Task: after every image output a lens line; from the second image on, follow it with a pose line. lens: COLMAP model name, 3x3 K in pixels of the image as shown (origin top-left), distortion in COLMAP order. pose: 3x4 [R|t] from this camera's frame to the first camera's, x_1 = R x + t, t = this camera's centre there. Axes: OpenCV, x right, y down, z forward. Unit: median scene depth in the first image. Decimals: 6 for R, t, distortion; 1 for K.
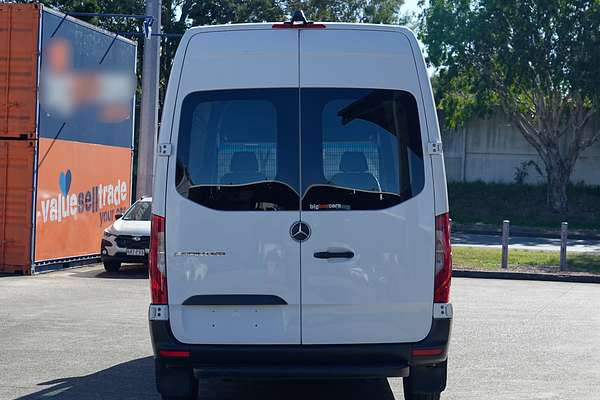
lens RADIAL K [[996.8, 0, 300.0], [0, 996.8, 200.0], [0, 0, 1]] dist [-0.029652, 0.019765]
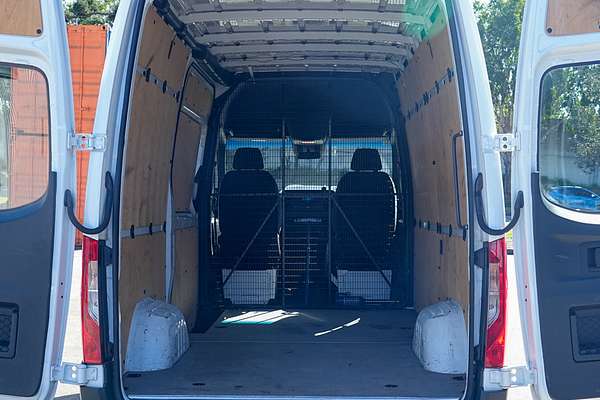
lens RADIAL K [[523.6, 0, 300.0], [0, 523.6, 200.0], [0, 0, 1]] dist [-0.006503, -0.002974]
pose [[0.998163, 0.013610, -0.059042, 0.019967], [-0.010825, 0.998825, 0.047242, -0.022006], [0.059615, -0.046516, 0.997137, 0.478469]]
